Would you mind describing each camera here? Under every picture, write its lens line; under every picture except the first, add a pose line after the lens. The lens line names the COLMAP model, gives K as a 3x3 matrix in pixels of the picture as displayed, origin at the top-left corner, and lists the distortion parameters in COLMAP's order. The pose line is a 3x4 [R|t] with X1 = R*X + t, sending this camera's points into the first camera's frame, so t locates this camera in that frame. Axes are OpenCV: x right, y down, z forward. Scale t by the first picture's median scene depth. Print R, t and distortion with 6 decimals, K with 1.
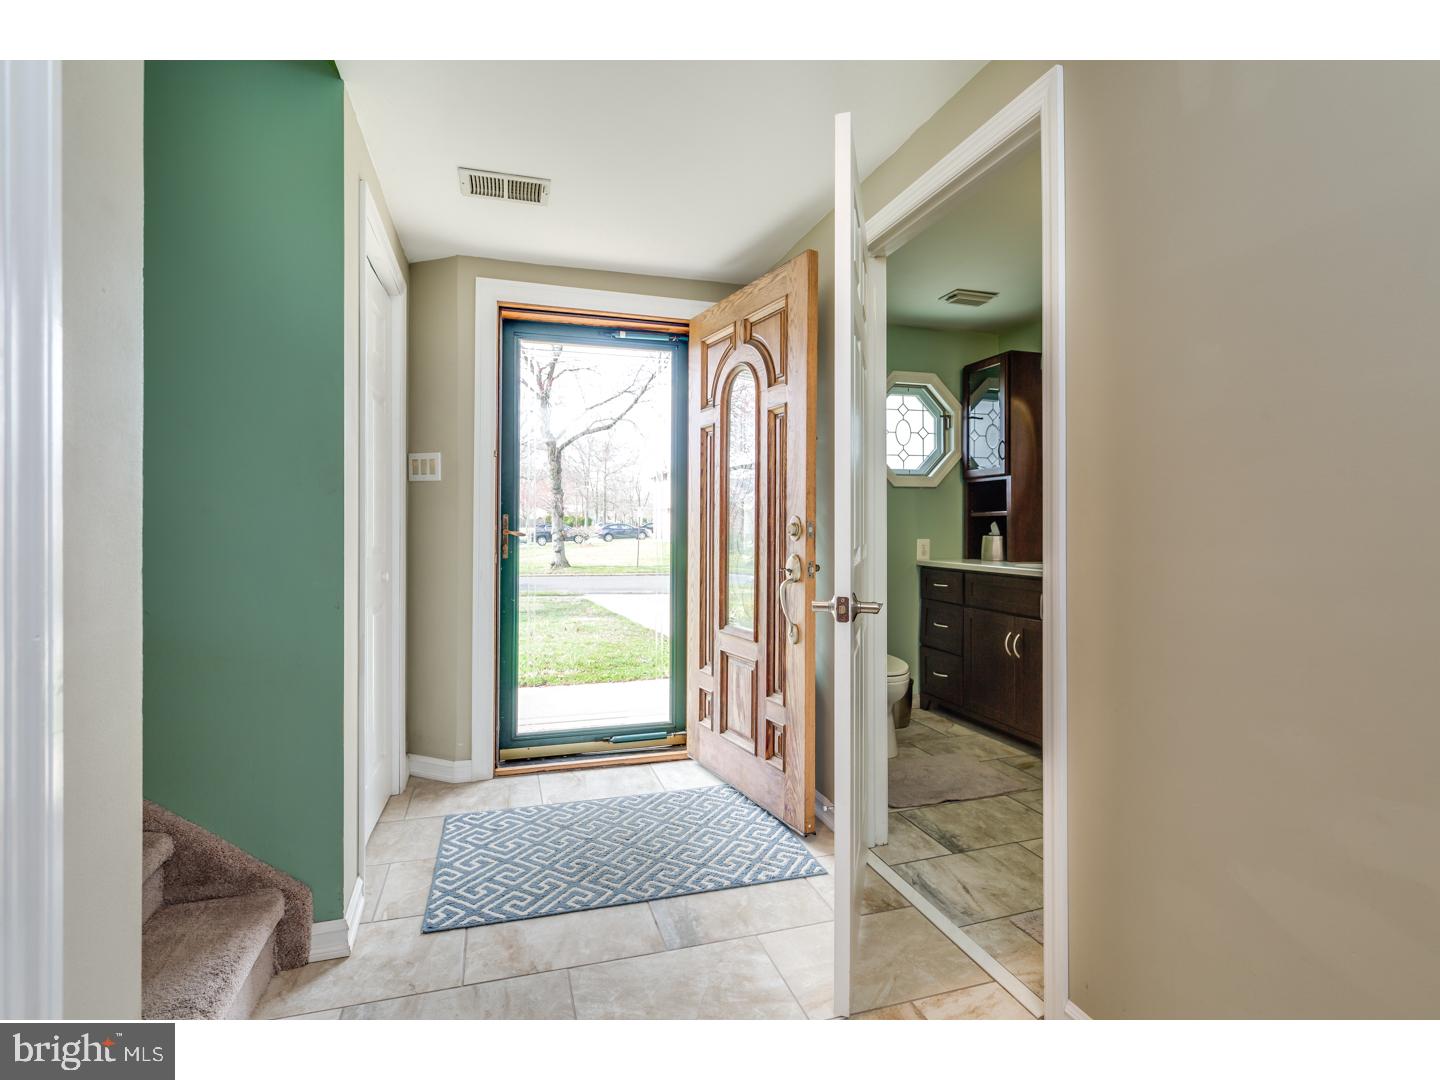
lens RADIAL K [[655.1, 0, 702.0], [0, 655.1, 528.3], [0, 0, 1]] dist [0.001313, 0.000011]
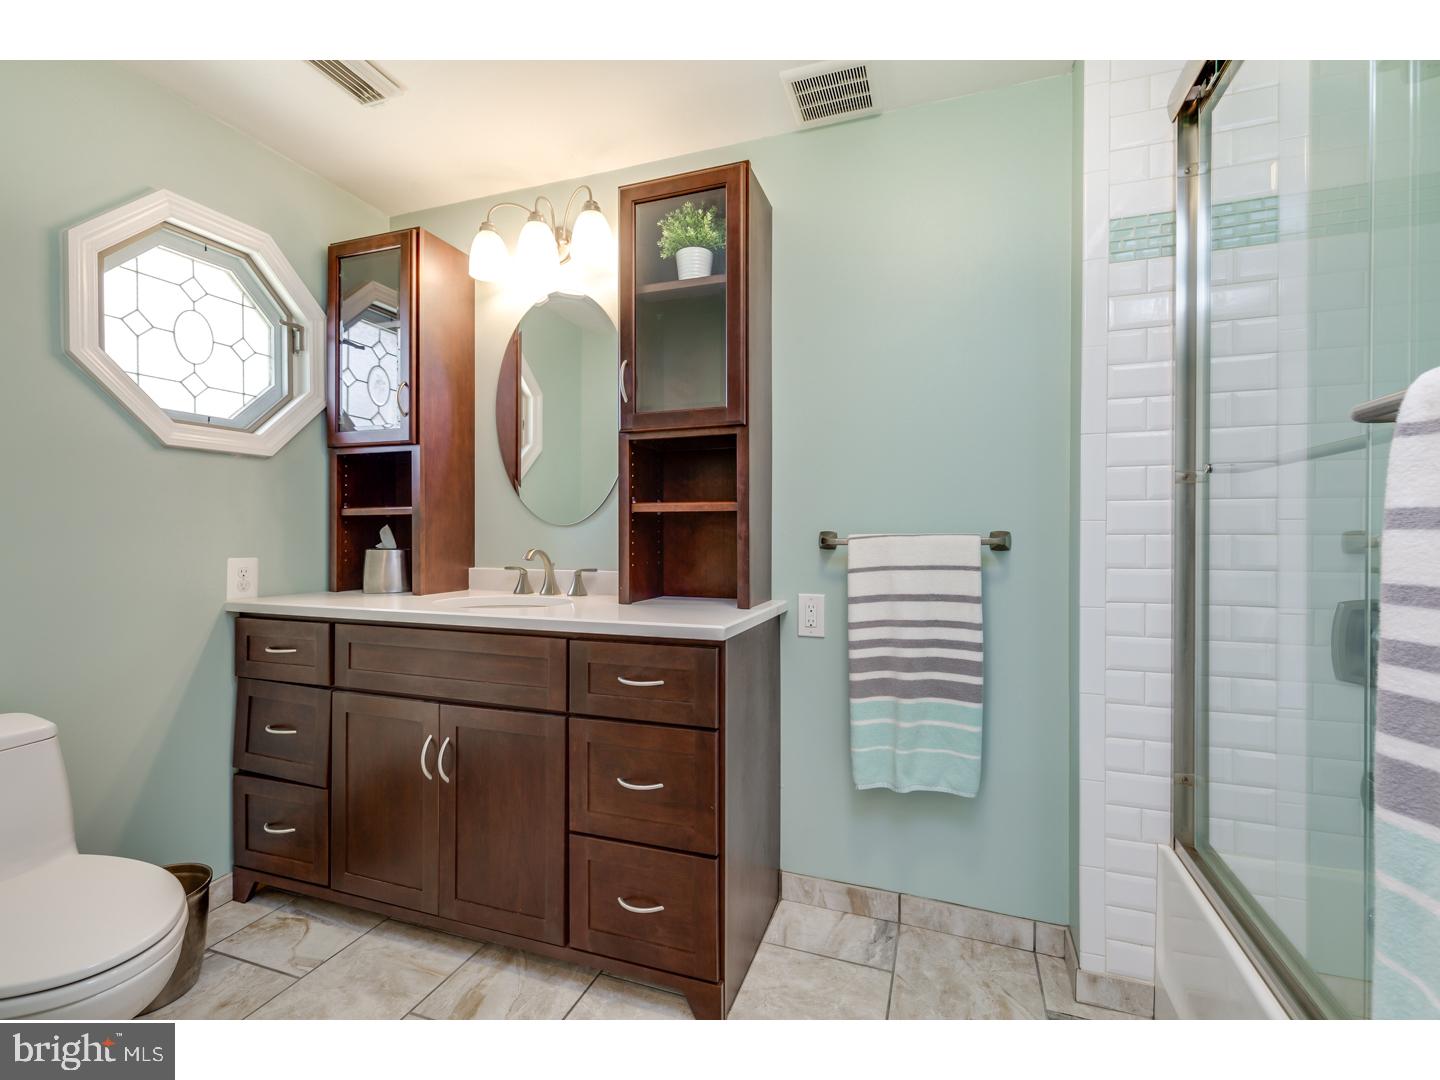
lens RADIAL K [[644.1, 0, 720.0], [0, 644.1, 540.0], [0, 0, 1]] dist [0.002033, -0.000142]
pose [[0.591092, 0.000648, 0.806604, 0.156319], [-0.002095, 0.999998, 0.000732, 0.001728], [-0.806602, -0.002122, 0.591091, 0.414915]]
